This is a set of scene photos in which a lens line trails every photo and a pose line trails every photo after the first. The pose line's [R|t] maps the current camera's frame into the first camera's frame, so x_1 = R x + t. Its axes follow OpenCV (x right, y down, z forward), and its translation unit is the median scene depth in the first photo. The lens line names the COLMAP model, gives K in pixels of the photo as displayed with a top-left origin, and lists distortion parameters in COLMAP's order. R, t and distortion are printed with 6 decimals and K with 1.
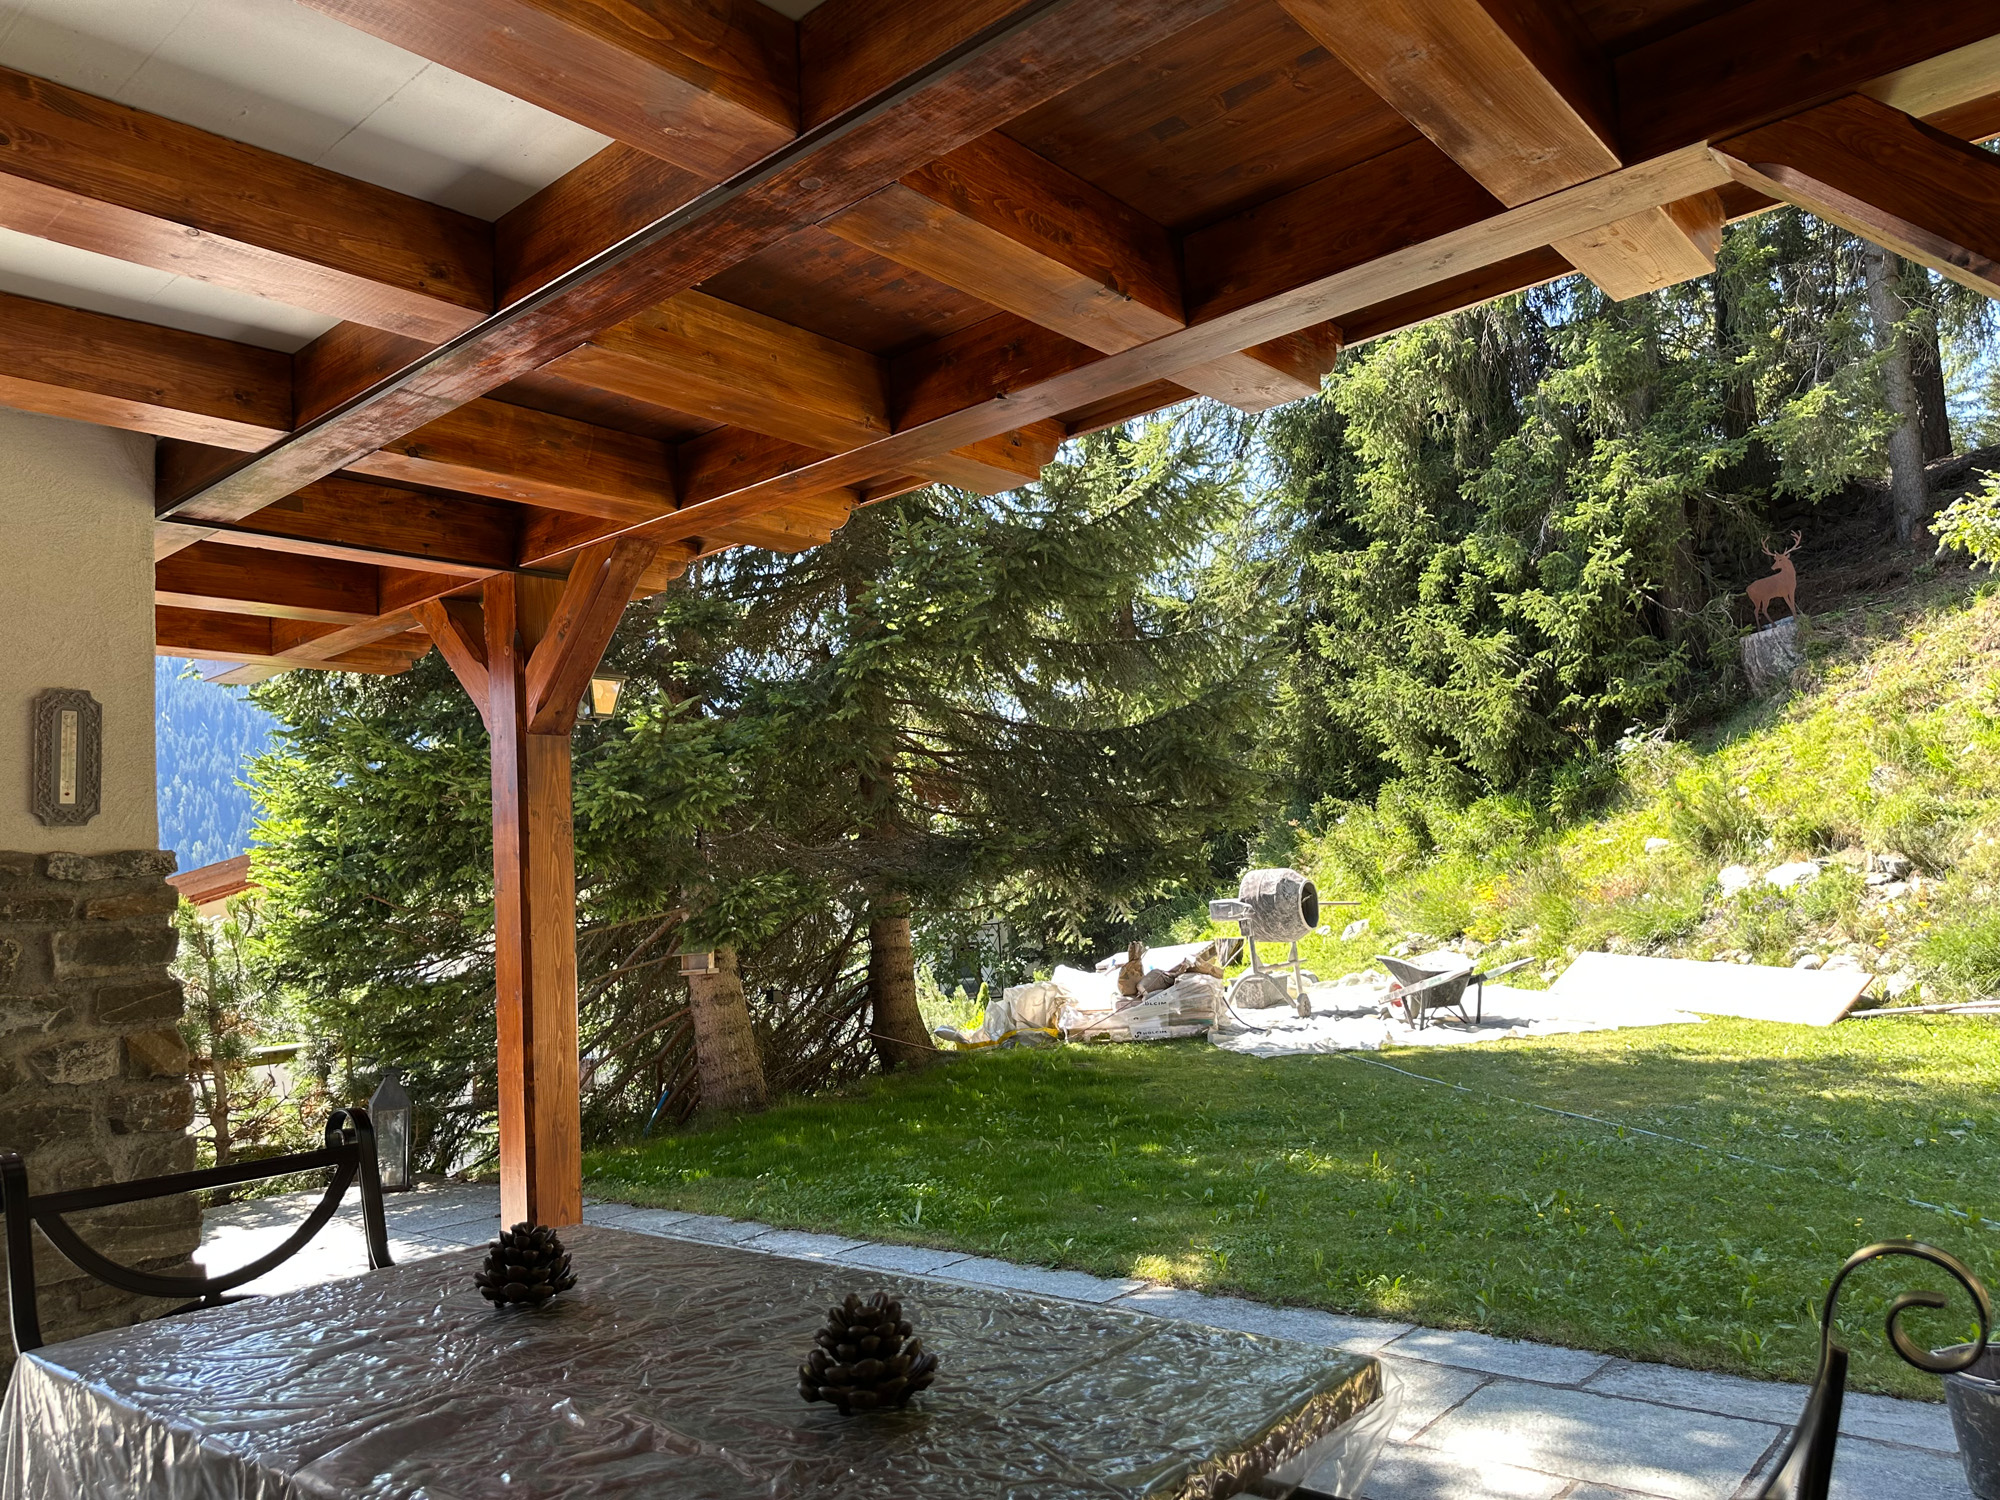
lens RADIAL K [[1398.5, 0, 1008.9], [0, 1398.5, 732.7], [0, 0, 1]] dist [0.093466, -0.143014]
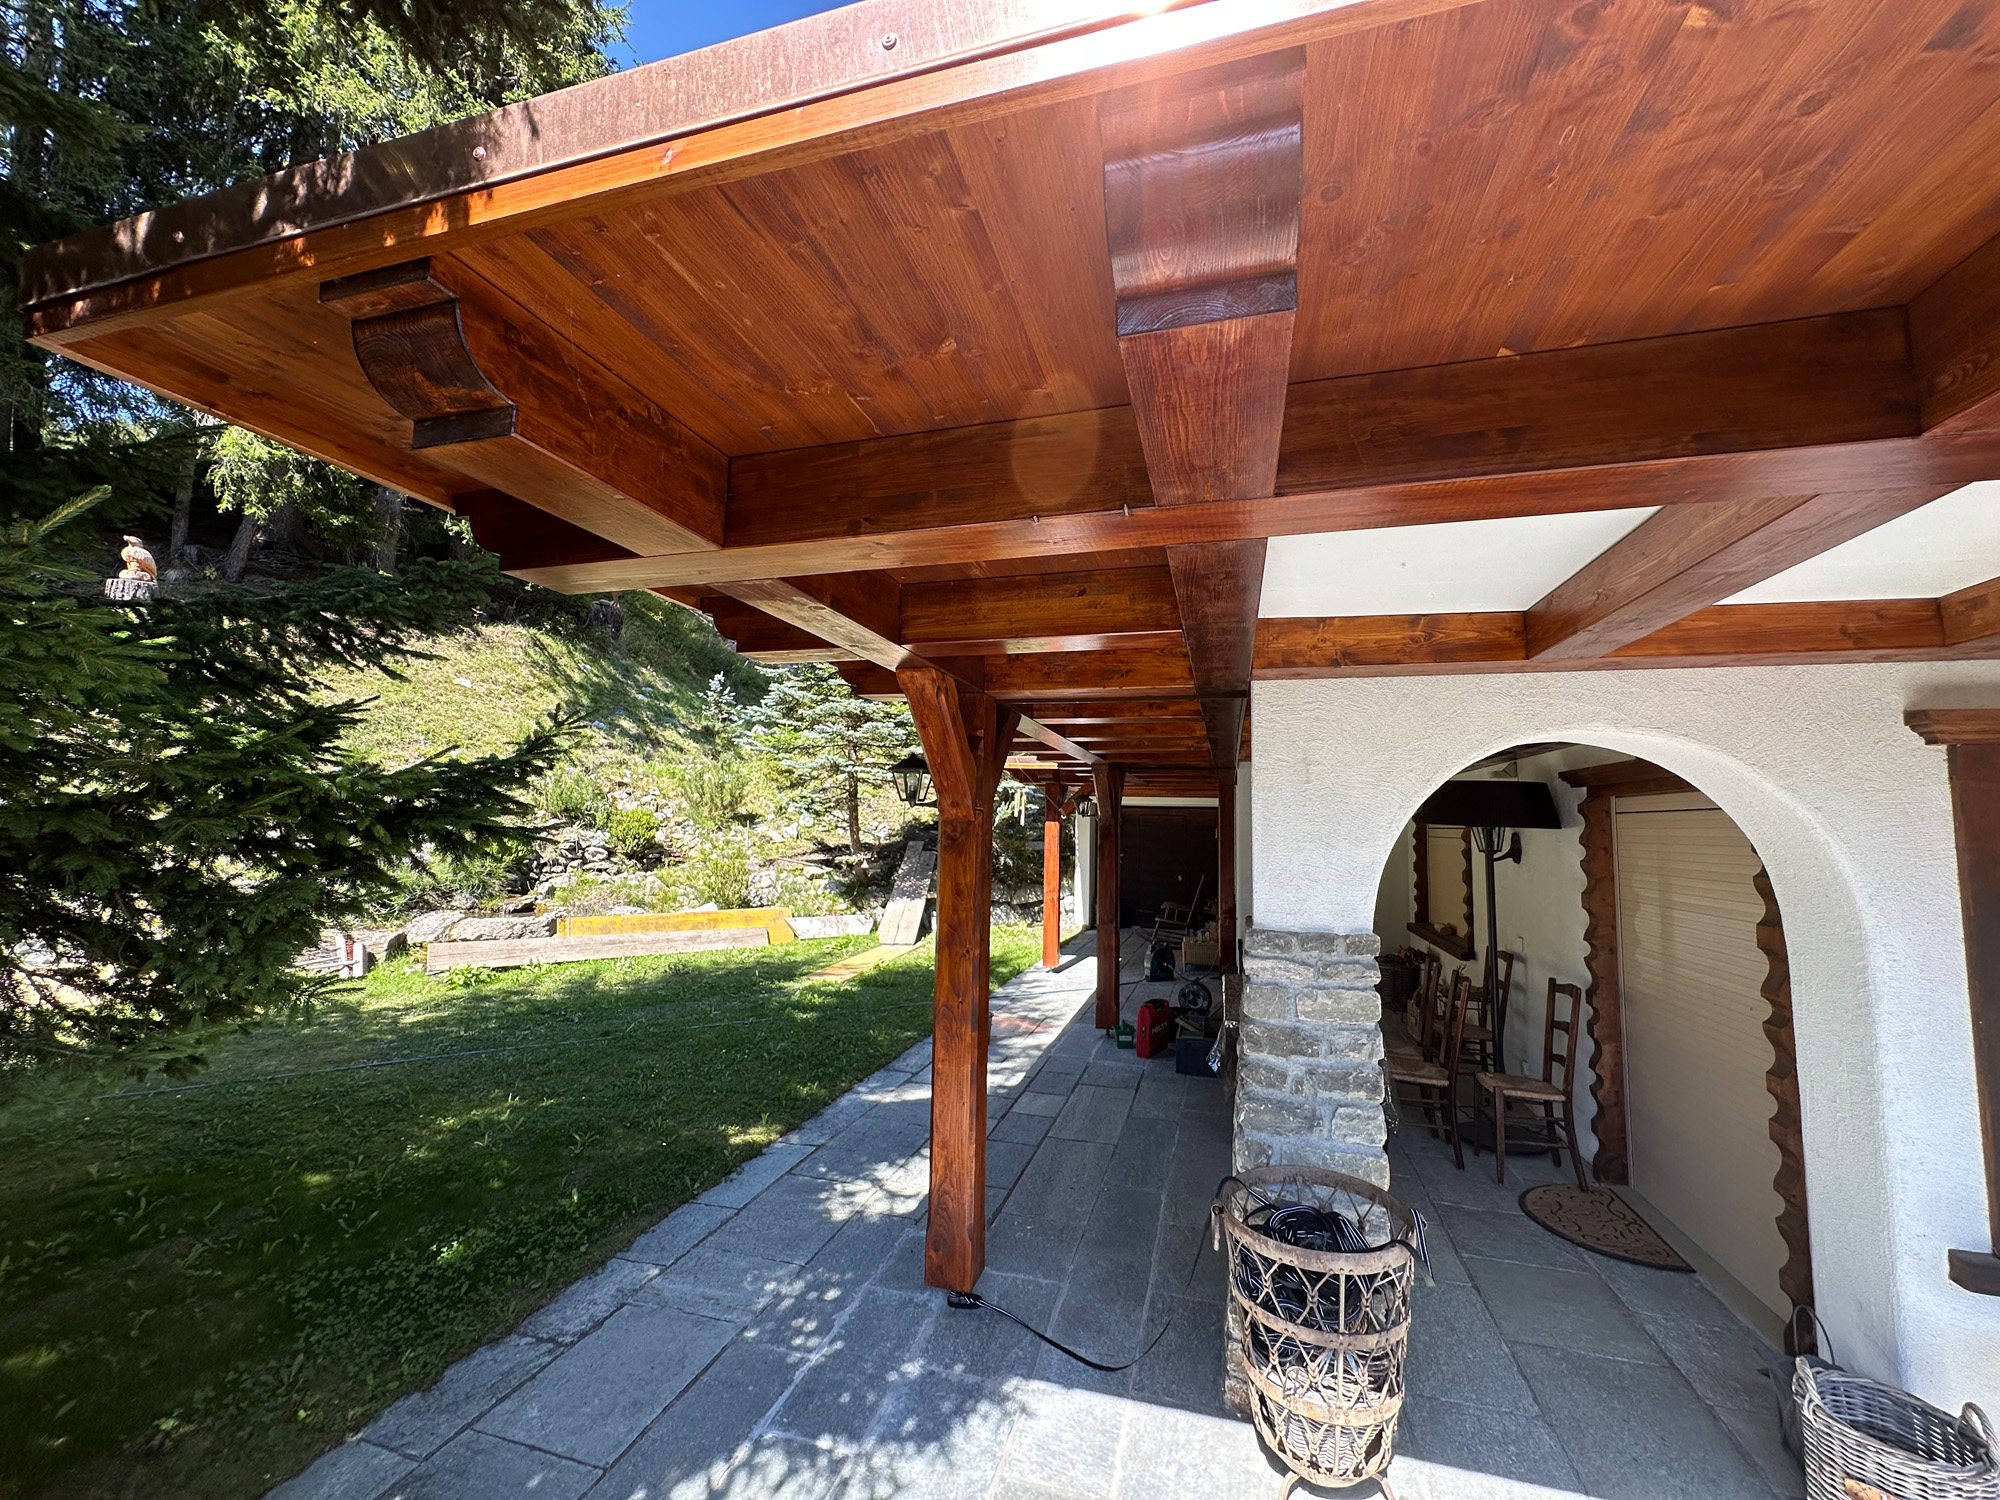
lens RADIAL K [[794.3, 0, 996.1], [0, 794.3, 745.2], [0, 0, 1]] dist [-0.004665, 0.000490]
pose [[-0.405056, 0.137808, 0.903846, -1.291338], [-0.100135, 0.975942, -0.193676, 0.095181], [-0.908792, -0.168956, -0.381512, 1.611452]]
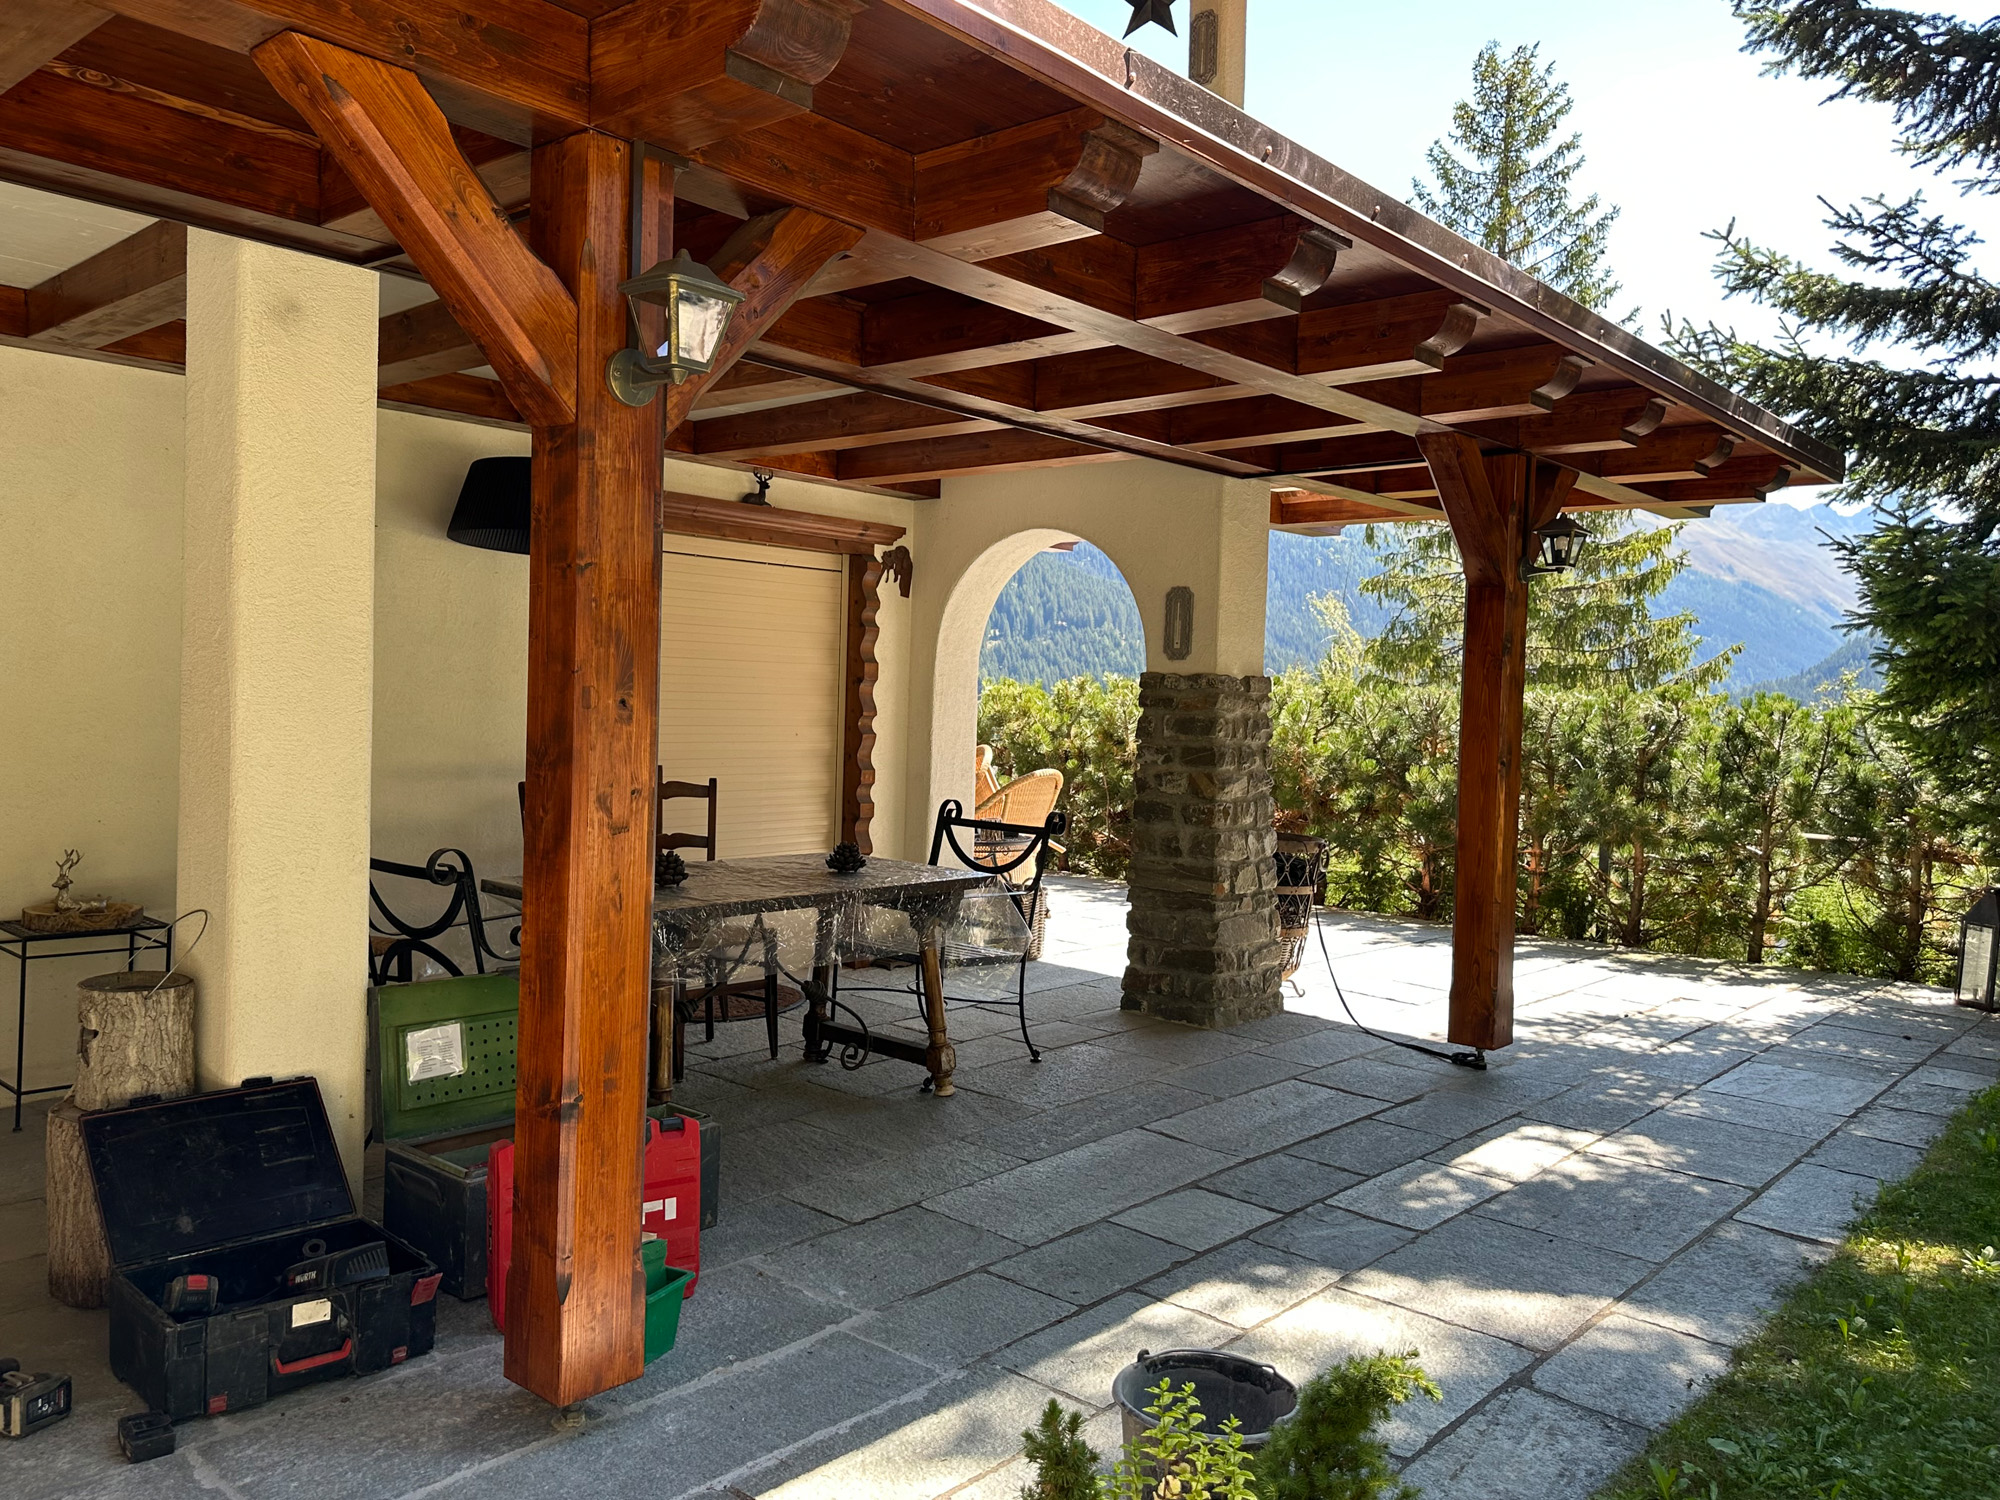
lens RADIAL K [[1491.8, 0, 967.8], [0, 1491.8, 738.8], [0, 0, 1]] dist [0.104180, -0.170507]
pose [[-0.029989, 0.088077, -0.995662, 1.273606], [0.084011, 0.992808, 0.085294, -0.022399], [0.996013, -0.081088, -0.037173, 0.739968]]
